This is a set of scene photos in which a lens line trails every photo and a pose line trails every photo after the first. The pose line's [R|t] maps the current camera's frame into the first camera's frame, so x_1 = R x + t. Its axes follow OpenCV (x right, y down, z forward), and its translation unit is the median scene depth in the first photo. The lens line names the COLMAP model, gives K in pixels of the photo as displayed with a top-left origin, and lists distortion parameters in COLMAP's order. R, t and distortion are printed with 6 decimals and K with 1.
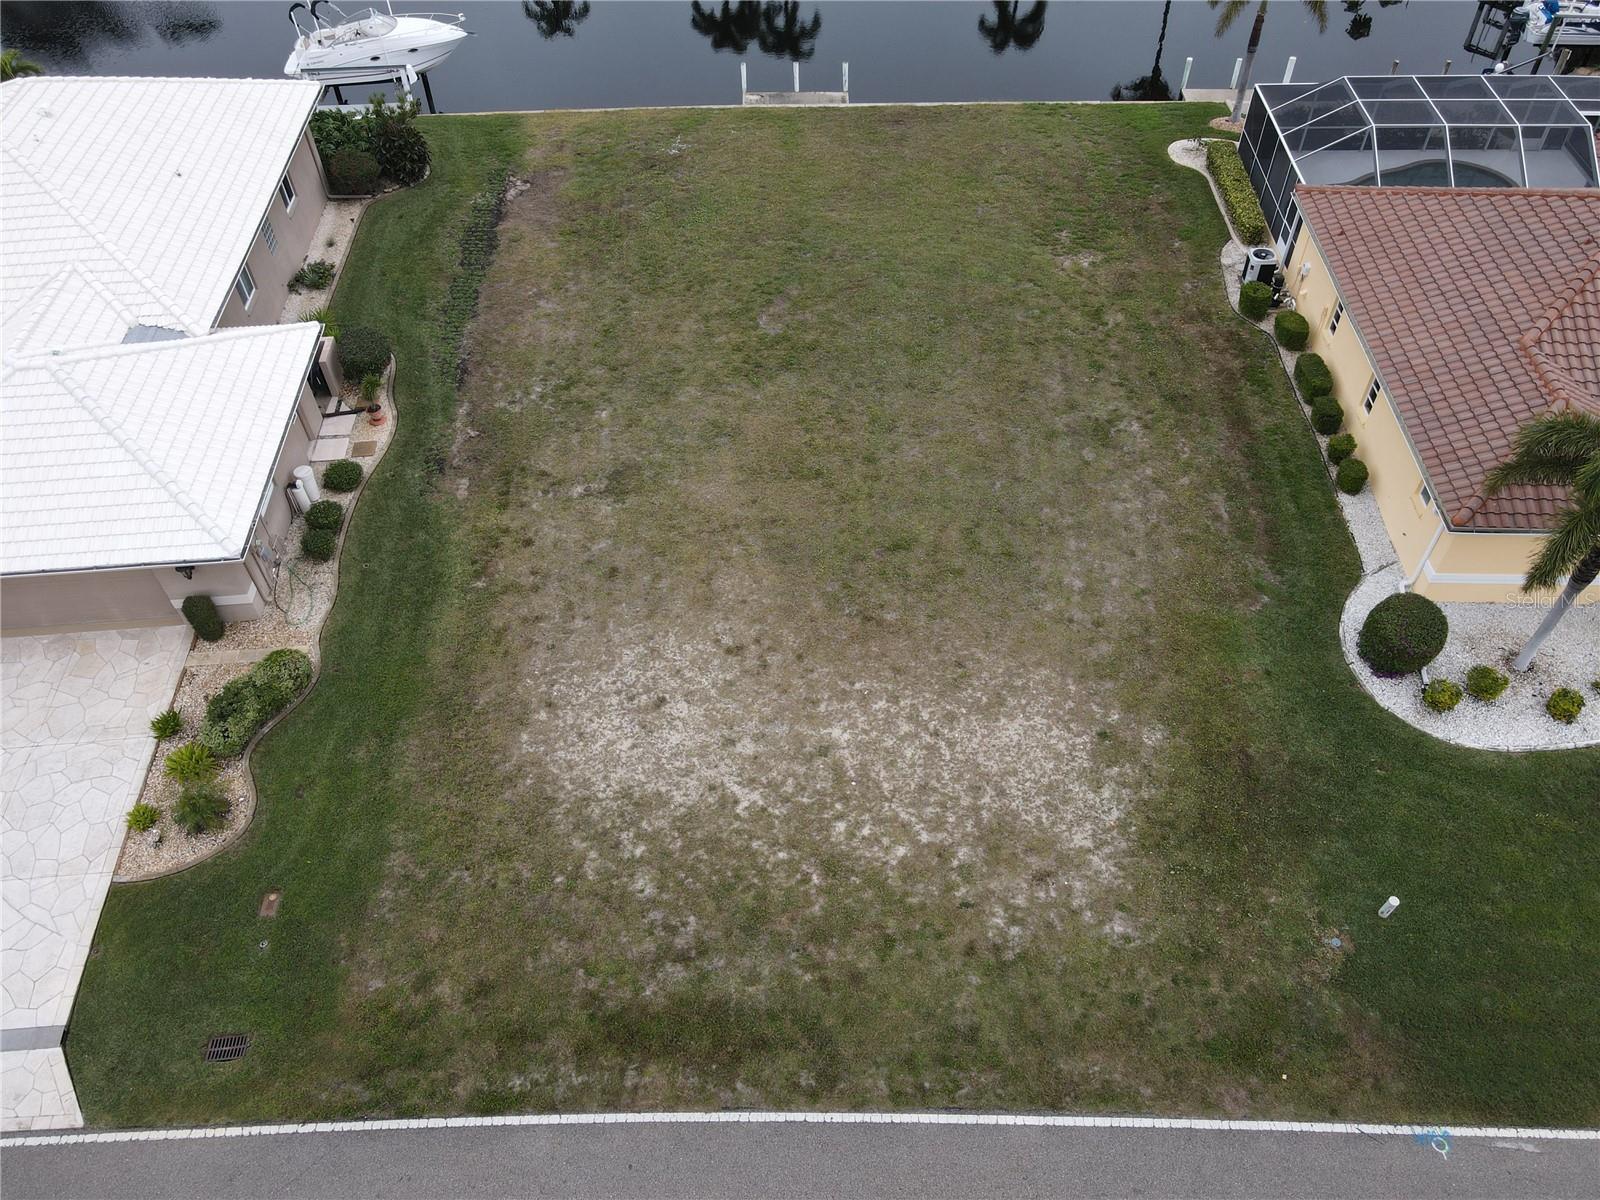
lens RADIAL K [[1137.5, 0, 803.1], [0, 1137.5, 600.3], [0, 0, 1]] dist [0.009268, -0.001444]
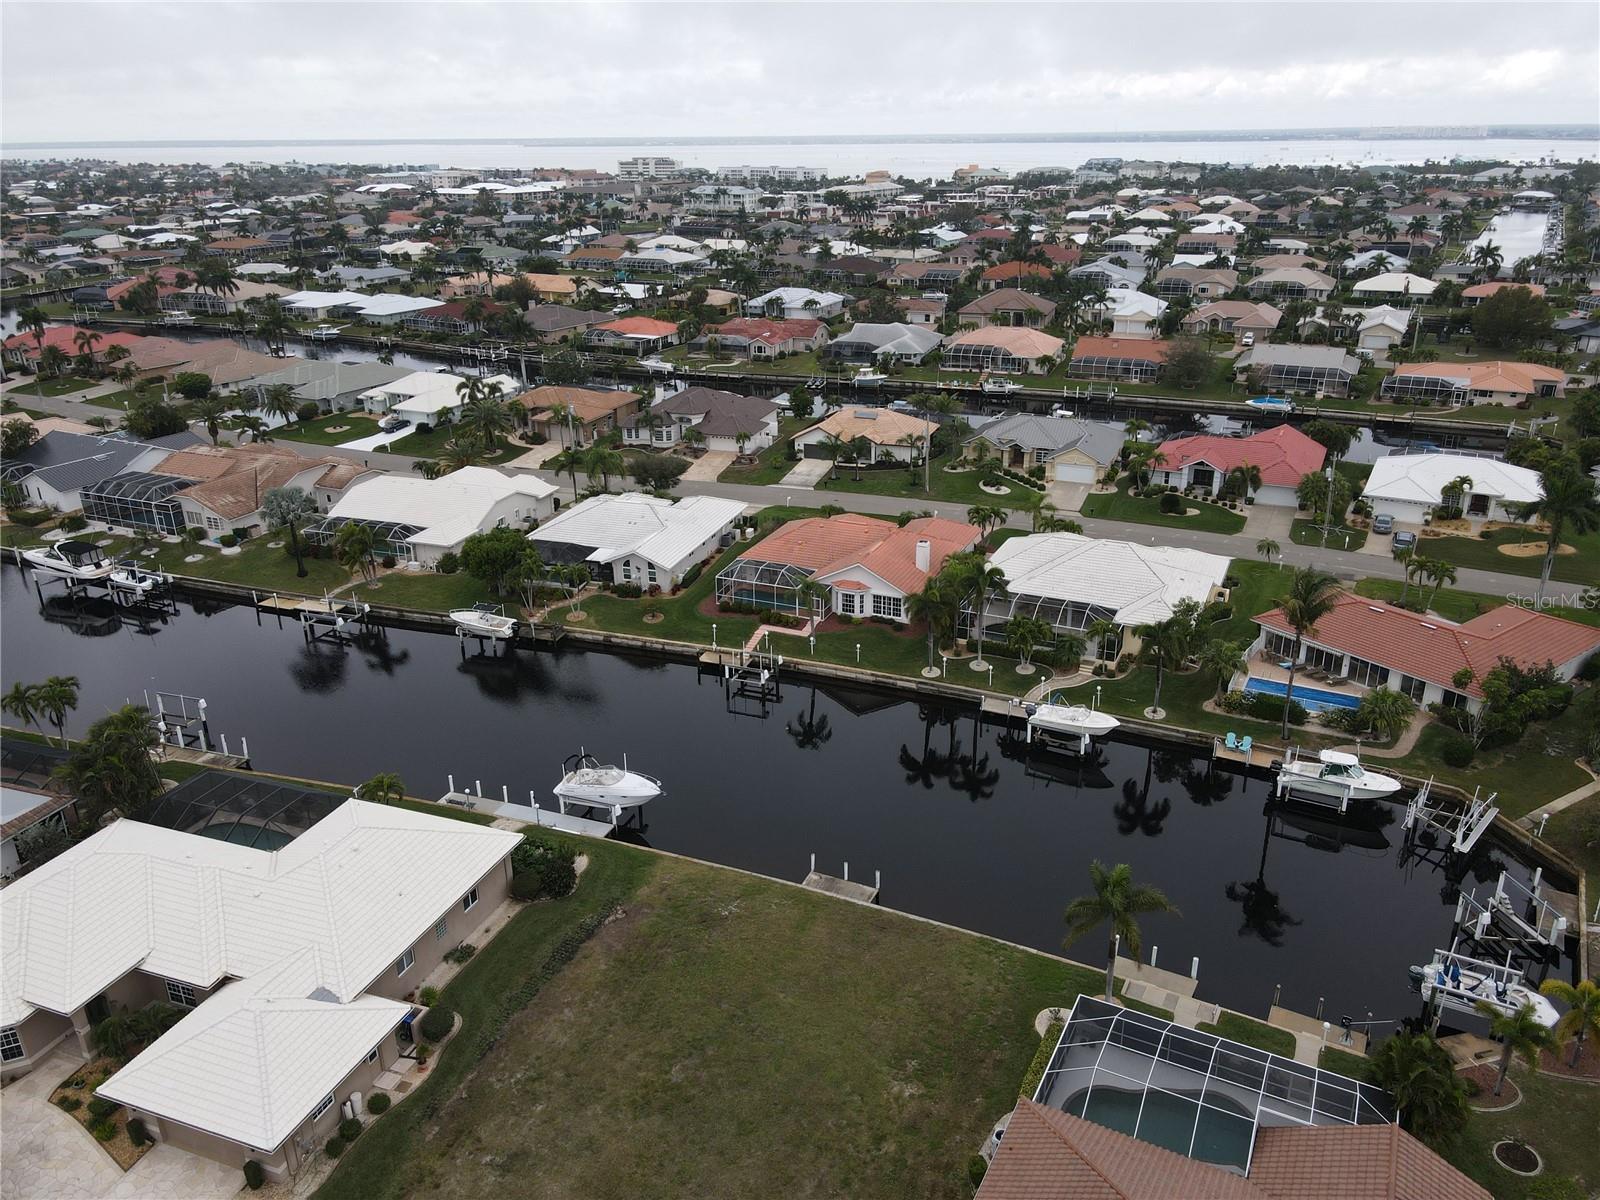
lens RADIAL K [[1137.5, 0, 797.6], [0, 1137.5, 606.6], [0, 0, 1]] dist [0.009268, -0.001444]
pose [[0.908926, 0.155283, -0.386963, 0.843107], [-0.309233, 0.873590, -0.375788, -0.368374], [0.279693, 0.461225, 0.842047, -0.716971]]
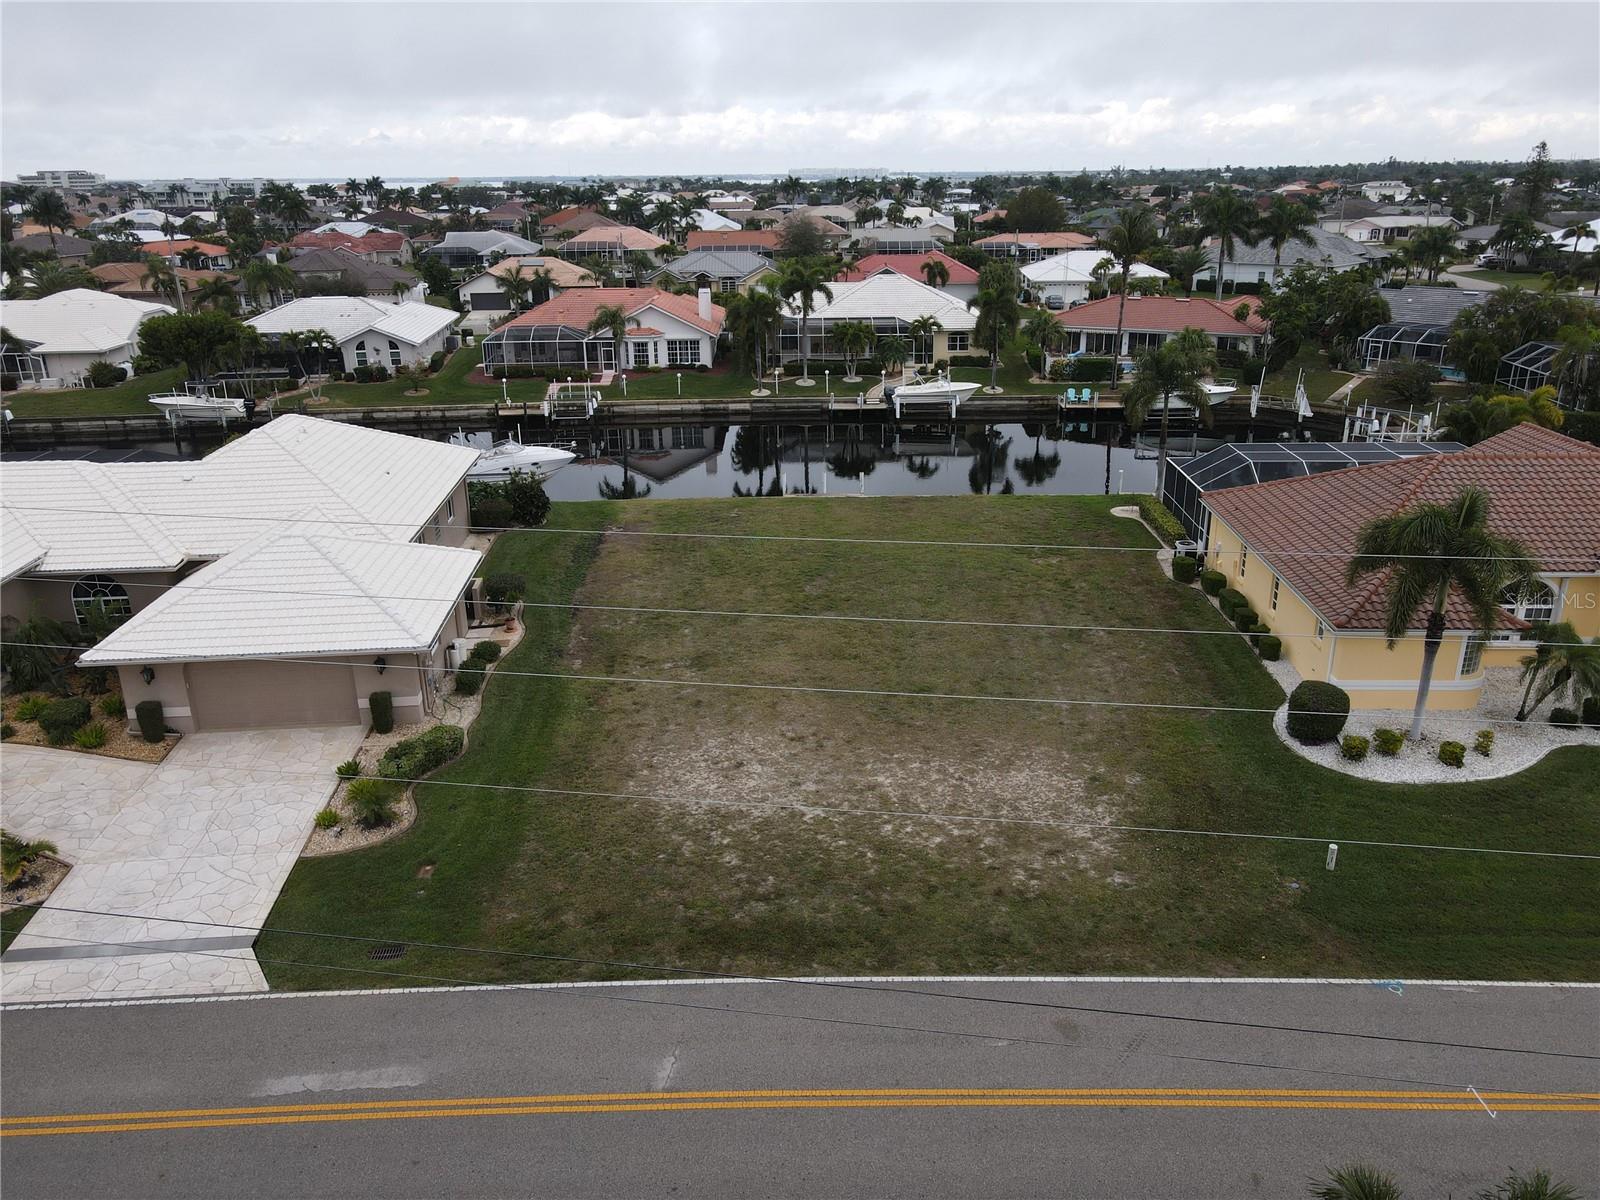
lens RADIAL K [[1137.5, 0, 800.9], [0, 1137.5, 609.0], [0, 0, 1]] dist [0.009268, -0.001444]
pose [[0.999969, 0.007855, -0.001099, -0.057519], [-0.007505, 0.892224, -0.451530, 0.502792], [-0.002567, 0.451524, 0.892255, -0.198061]]
